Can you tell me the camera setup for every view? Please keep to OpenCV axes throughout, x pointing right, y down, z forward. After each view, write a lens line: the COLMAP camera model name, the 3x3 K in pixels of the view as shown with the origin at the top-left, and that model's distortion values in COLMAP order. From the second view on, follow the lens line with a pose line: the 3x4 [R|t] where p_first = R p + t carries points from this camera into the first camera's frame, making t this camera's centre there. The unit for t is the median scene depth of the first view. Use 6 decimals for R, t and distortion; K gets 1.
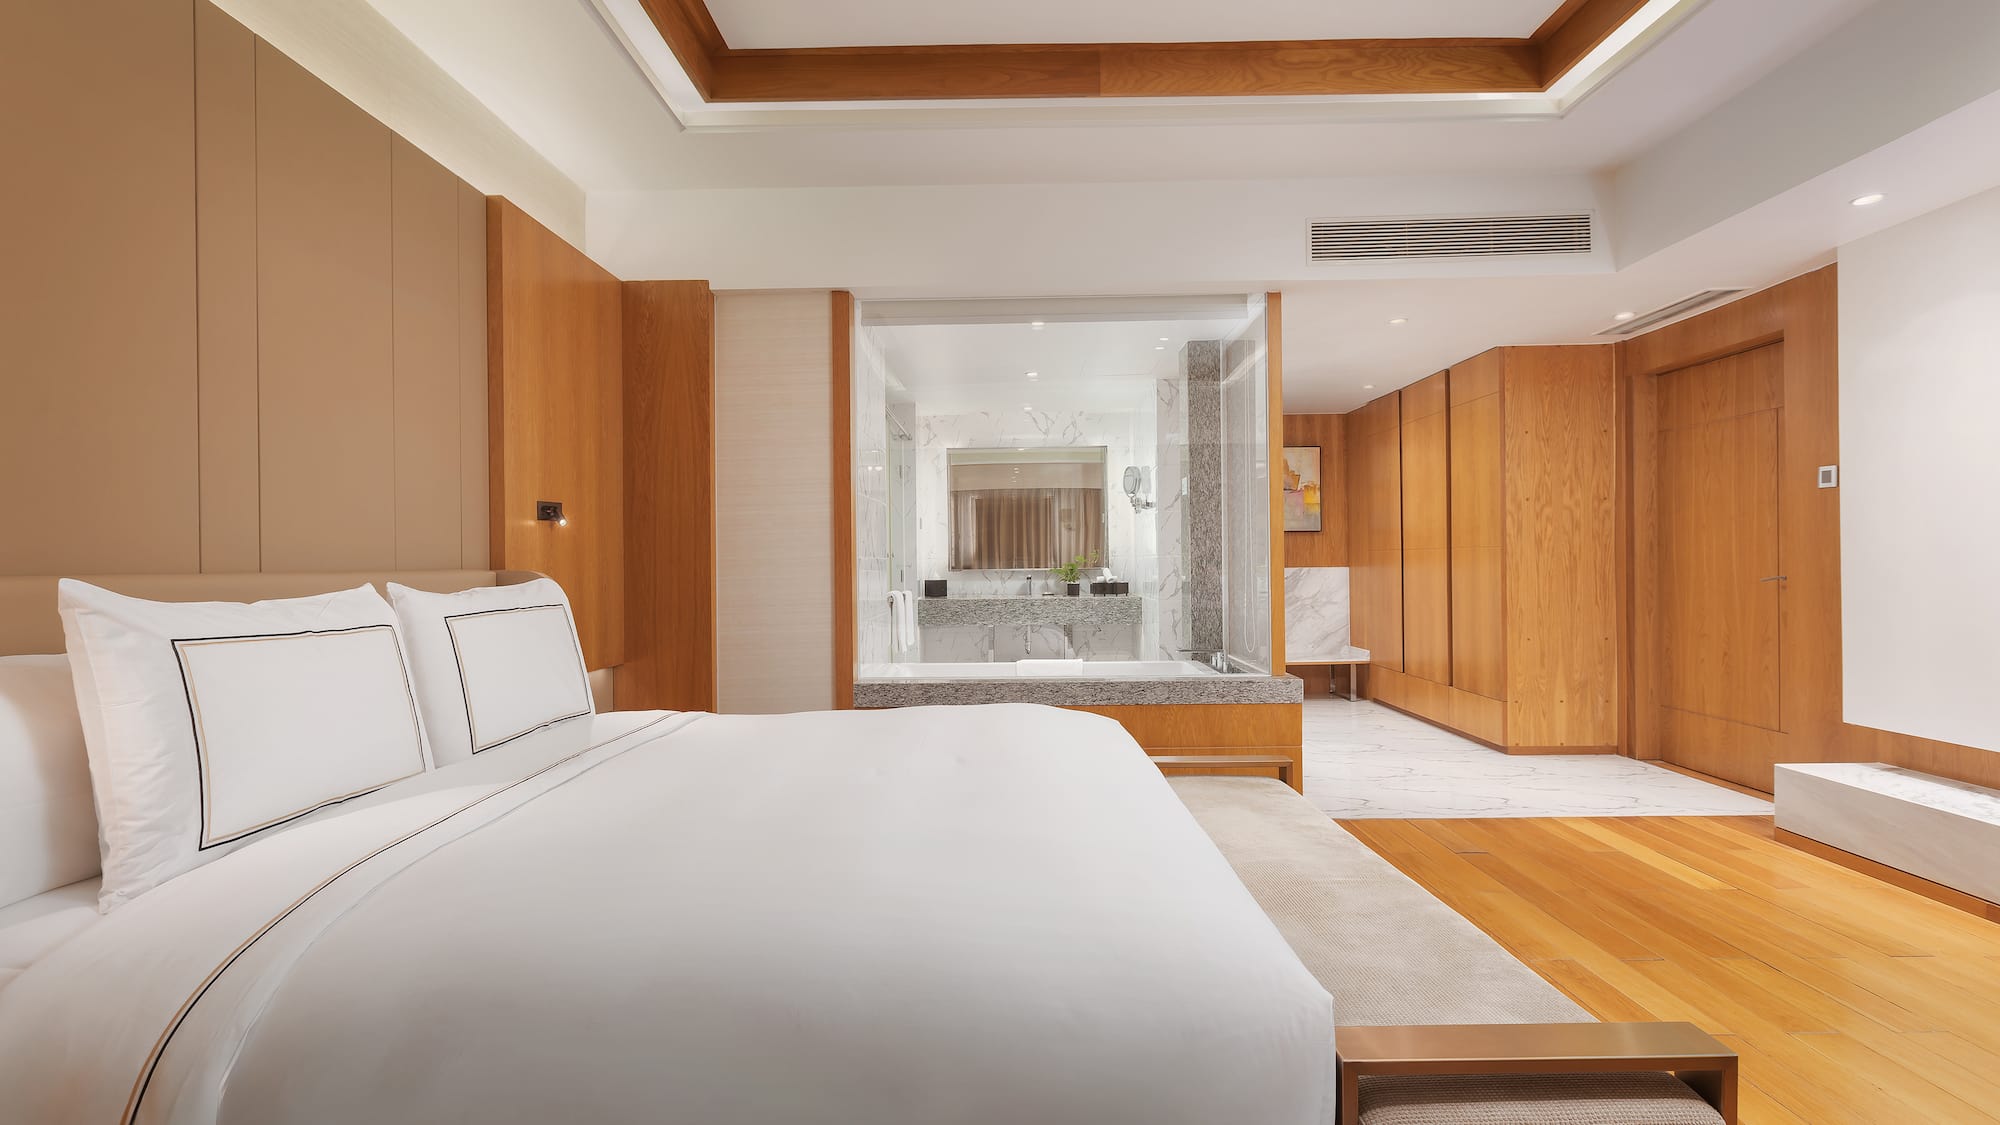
lens RADIAL K [[812.7, 0, 997.1], [0, 812.7, 564.5], [0, 0, 1]] dist [0.000403, -0.000287]
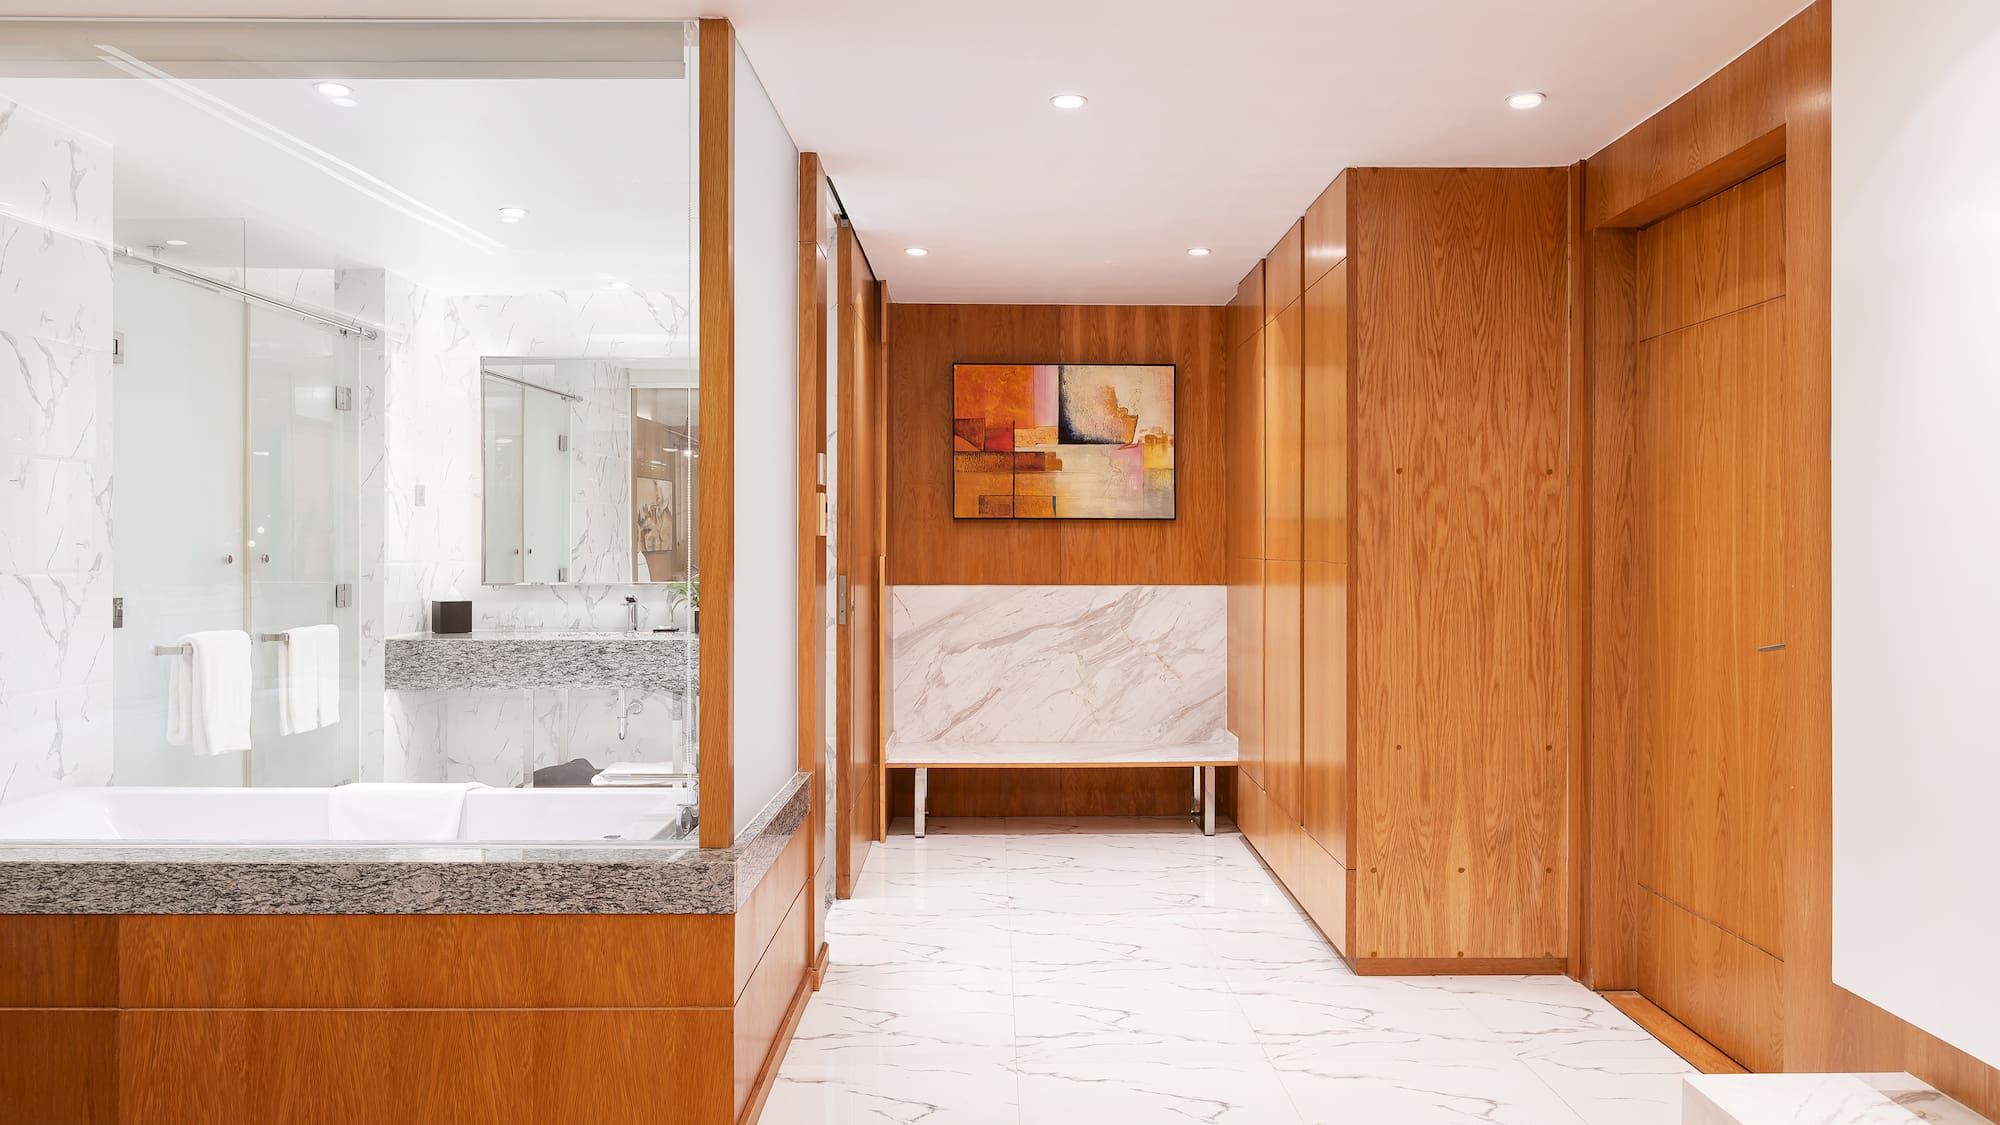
lens RADIAL K [[1279.6, 0, 1002.0], [0, 1279.6, 553.7], [0, 0, 1]] dist [-0.011698, 0.001606]
pose [[0.999571, 0.012689, 0.026397, 0.384520], [-0.012748, 0.999917, 0.002057, -0.027127], [-0.026368, -0.002393, 0.999649, 0.210980]]
